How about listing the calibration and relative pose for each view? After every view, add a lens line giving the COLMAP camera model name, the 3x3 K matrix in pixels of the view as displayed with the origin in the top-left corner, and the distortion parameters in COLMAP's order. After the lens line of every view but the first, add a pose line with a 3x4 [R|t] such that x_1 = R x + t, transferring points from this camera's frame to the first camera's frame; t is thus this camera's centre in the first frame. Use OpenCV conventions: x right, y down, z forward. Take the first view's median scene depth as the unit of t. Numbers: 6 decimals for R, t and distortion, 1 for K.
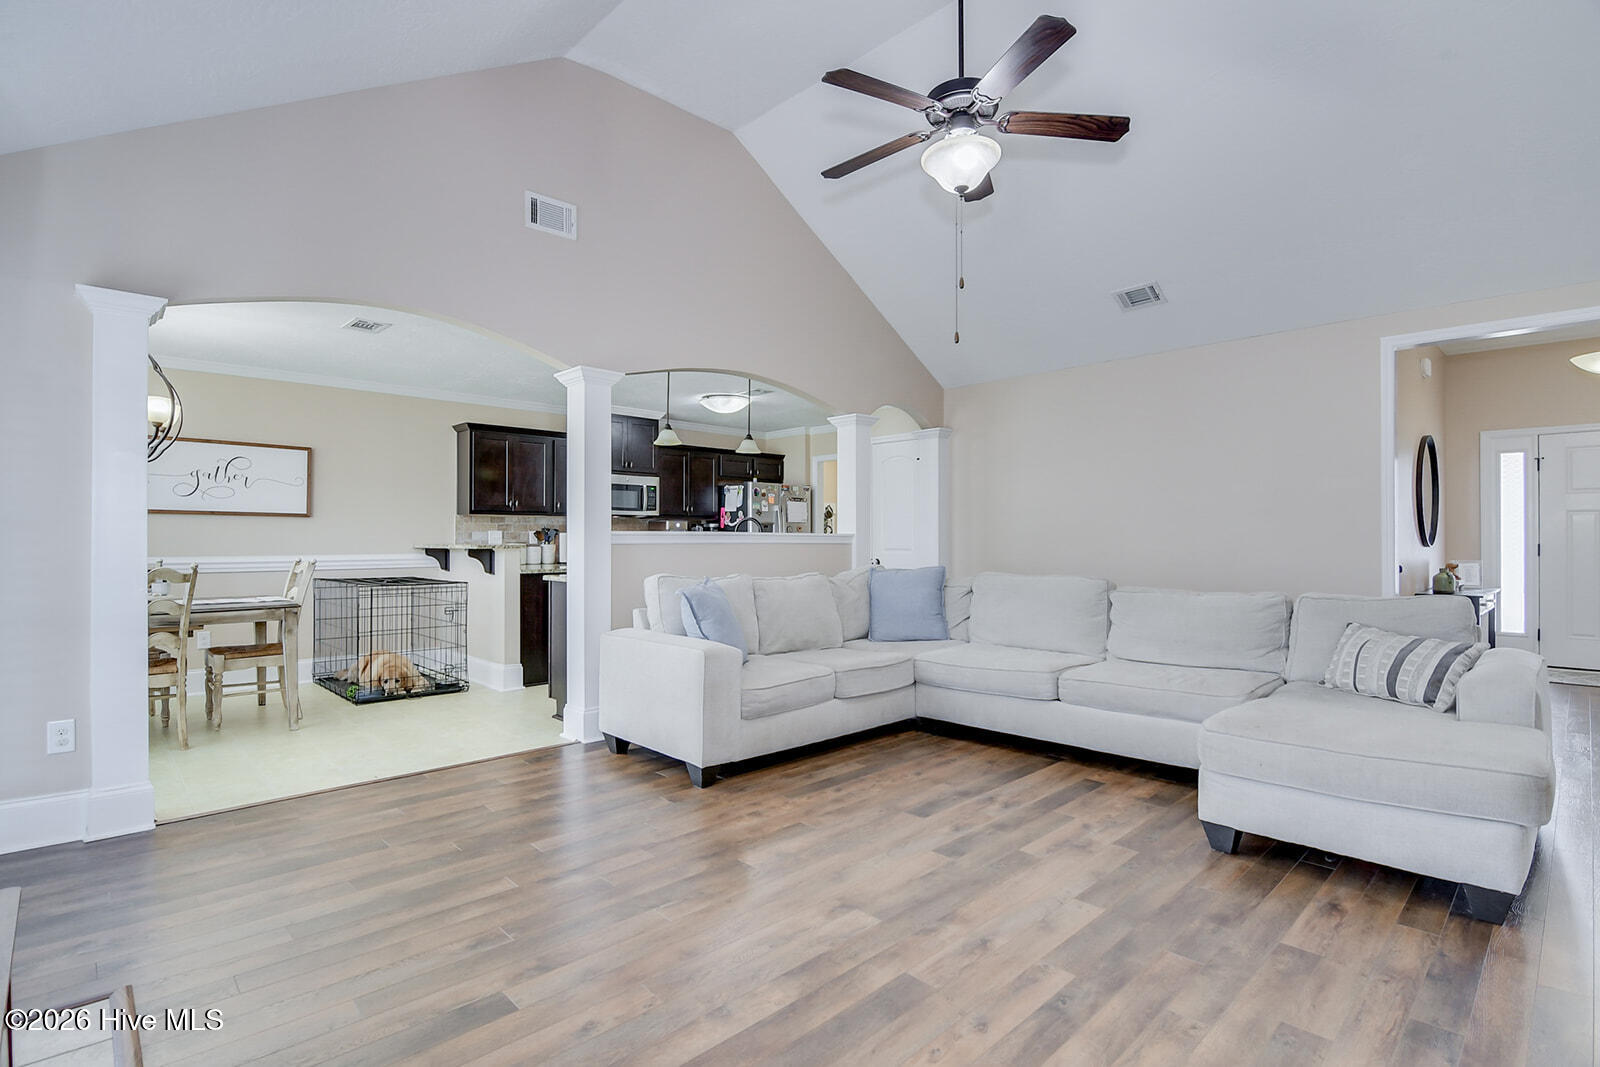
lens RADIAL K [[772.8, 0, 794.4], [0, 772.8, 542.1], [0, 0, 1]] dist [-0.017120, -0.004858]
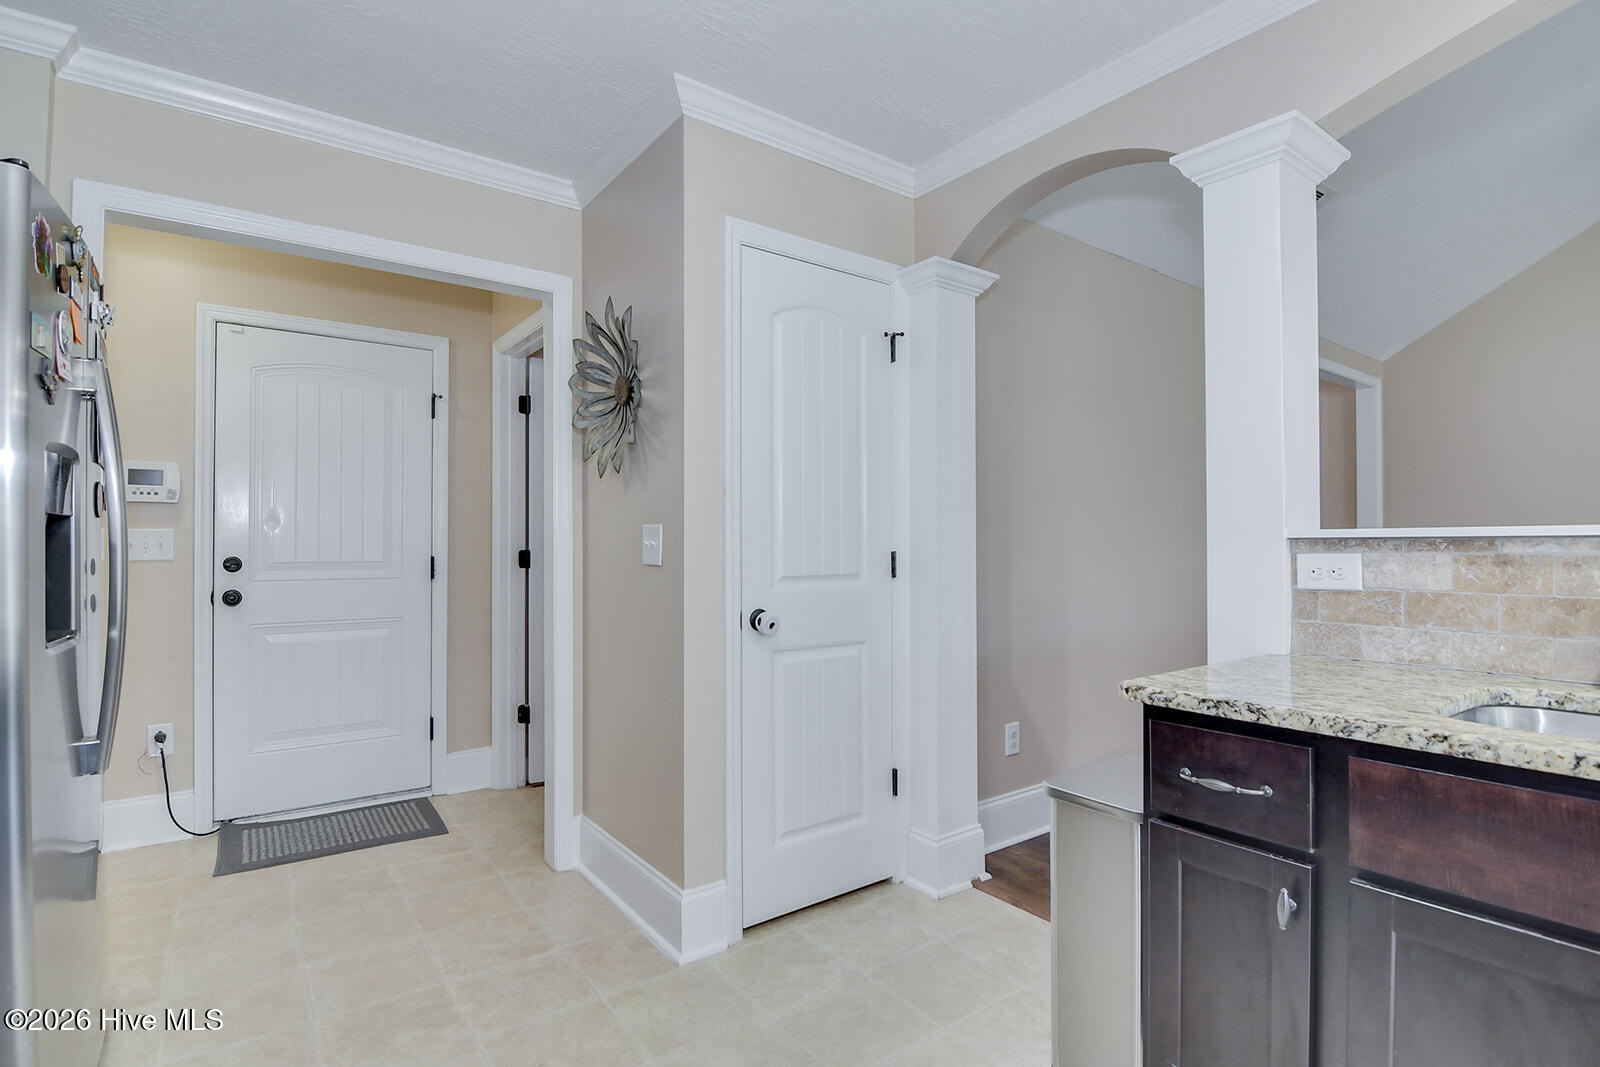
lens RADIAL K [[772.8, 0, 796.2], [0, 772.8, 534.5], [0, 0, 1]] dist [-0.017120, -0.004858]
pose [[0.135234, 0.016096, 0.990683, -0.392524], [-0.000992, 0.999870, -0.016110, -0.009659], [-0.990813, 0.001196, 0.135232, 1.827451]]
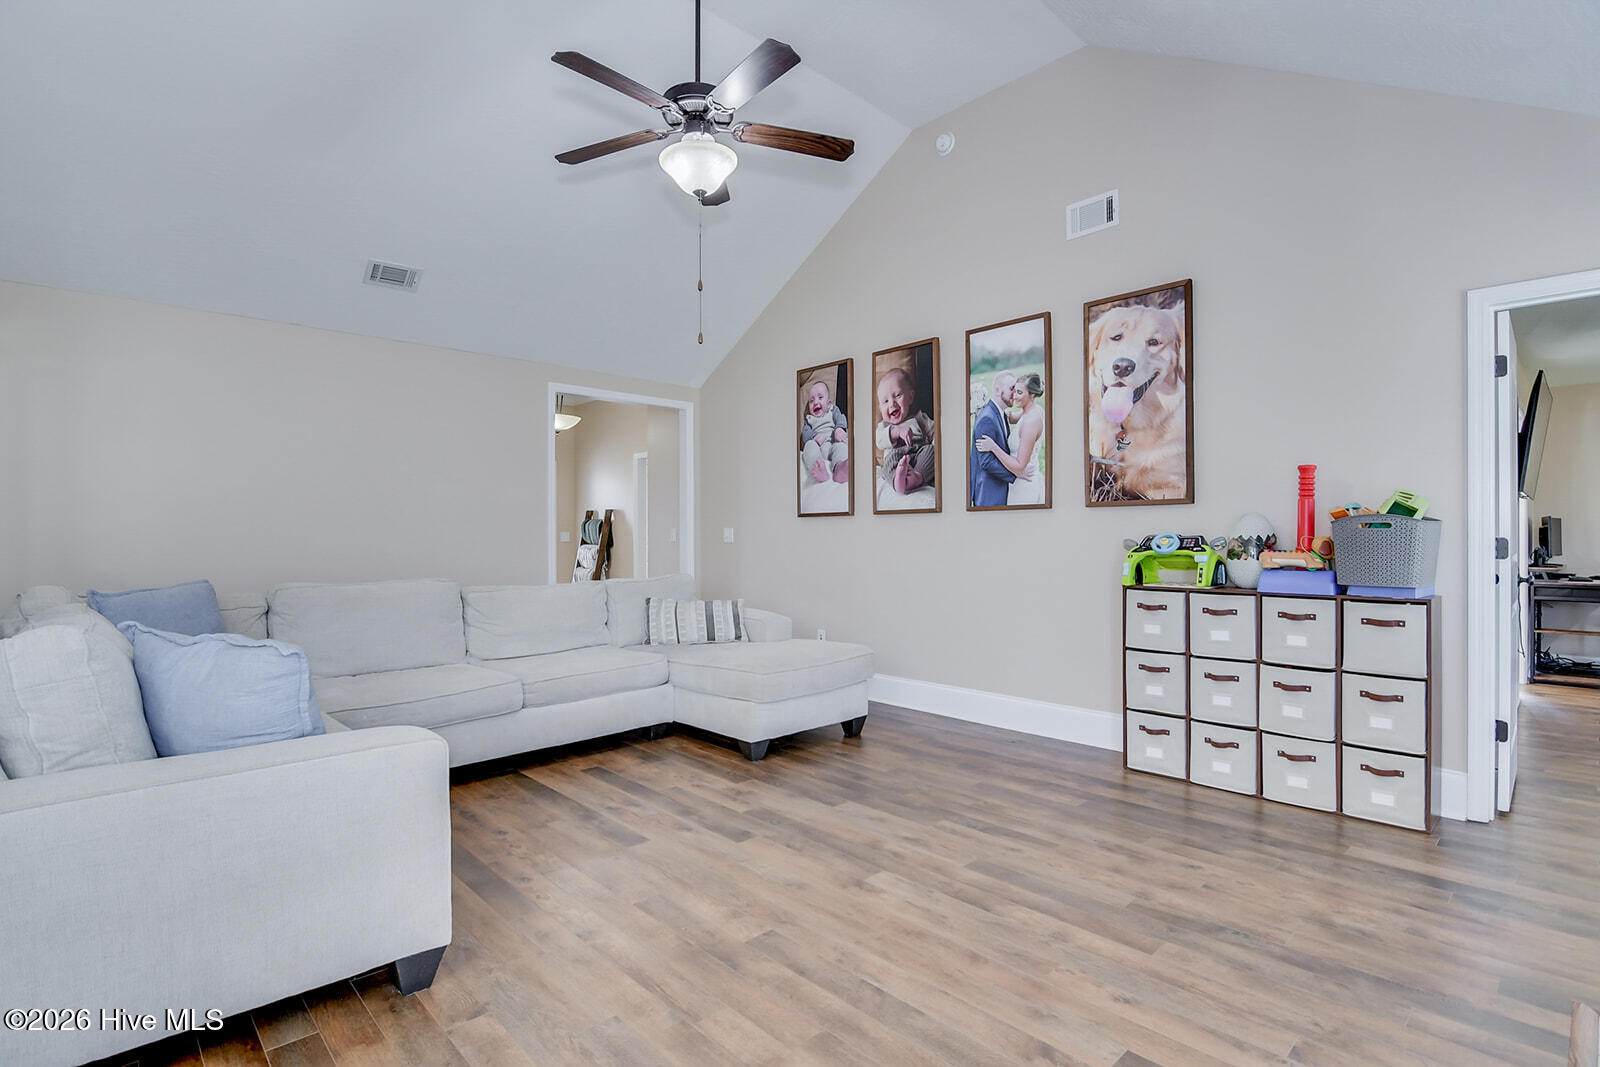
lens RADIAL K [[772.8, 0, 797.4], [0, 772.8, 528.6], [0, 0, 1]] dist [-0.017120, -0.004858]
pose [[-0.002172, 0.008802, 0.999959, -0.633657], [0.006274, 0.999942, -0.008788, -0.004016], [-0.999978, 0.006254, -0.002227, 0.691245]]
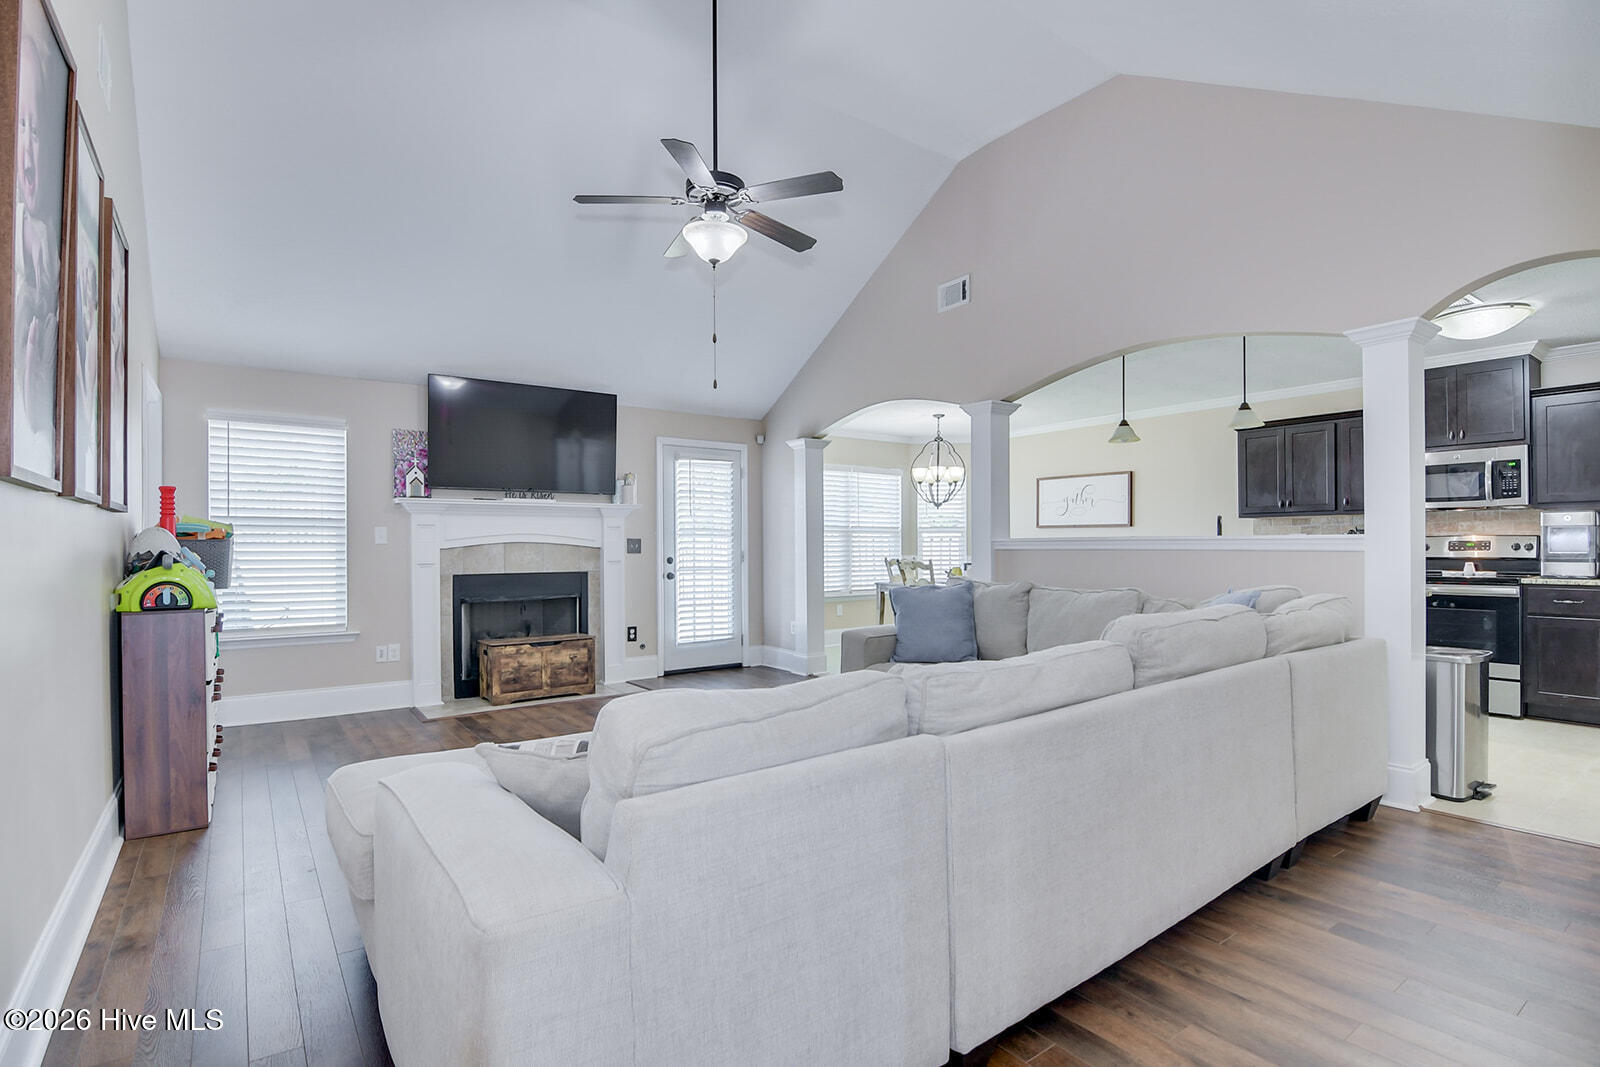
lens RADIAL K [[772.8, 0, 786.1], [0, 772.8, 542.2], [0, 0, 1]] dist [-0.017120, -0.004858]
pose [[-0.141089, -0.003765, -0.989990, 1.117228], [0.002002, 0.999990, -0.004089, -0.004917], [0.989995, -0.002559, -0.141080, 1.011196]]
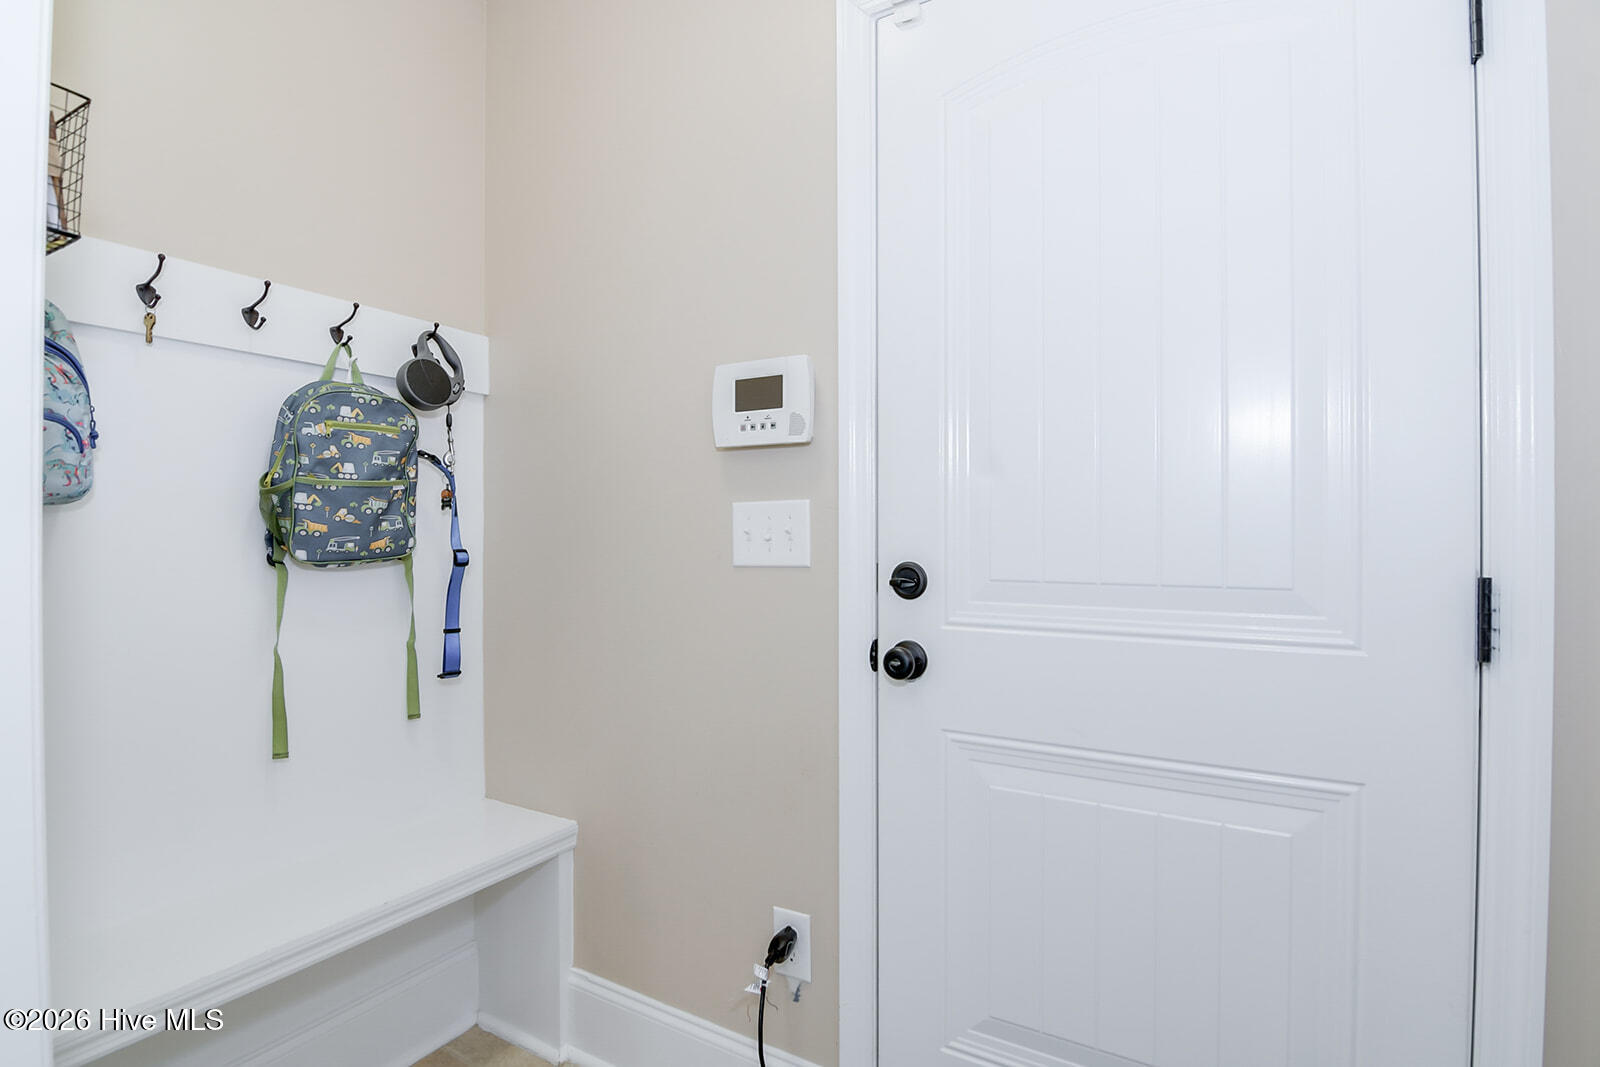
lens RADIAL K [[772.8, 0, 802.5], [0, 772.8, 529.3], [0, 0, 1]] dist [-0.017120, -0.004858]
pose [[0.964585, 0.000439, 0.263772, 0.211609], [-0.000553, 1.000000, 0.000359, -0.013425], [-0.263772, -0.000492, 0.964585, 2.222565]]
